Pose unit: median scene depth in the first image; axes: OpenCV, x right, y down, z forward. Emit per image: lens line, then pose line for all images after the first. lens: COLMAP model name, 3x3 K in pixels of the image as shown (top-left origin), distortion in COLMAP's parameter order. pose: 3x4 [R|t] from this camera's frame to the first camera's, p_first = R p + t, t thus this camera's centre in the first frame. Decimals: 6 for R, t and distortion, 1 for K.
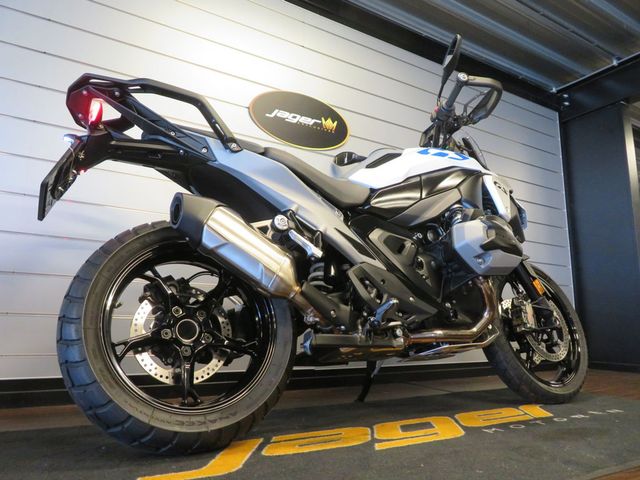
lens RADIAL K [[438.1, 0, 320.0], [0, 438.1, 240.0], [0, 0, 1]] dist [0.000761, -0.002847]
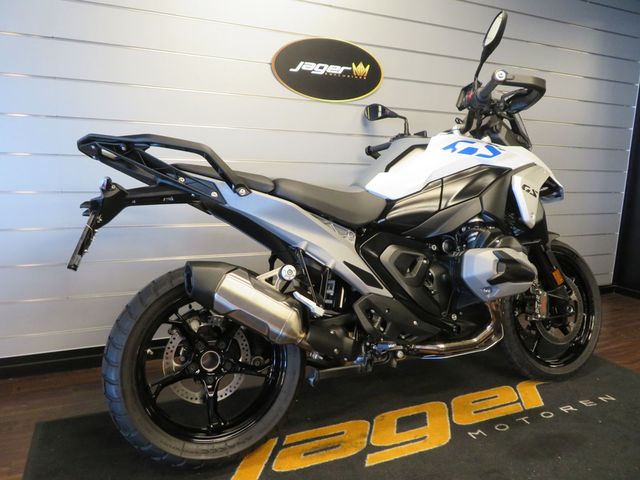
lens RADIAL K [[435.6, 0, 320.0], [0, 435.6, 240.0], [0, 0, 1]] dist [-0.001786, 0.002286]
pose [[0.993338, 0.035469, -0.109646, 0.090440], [0.002265, 0.945262, 0.326303, -0.415210], [0.115218, -0.324378, 0.938884, 0.043565]]
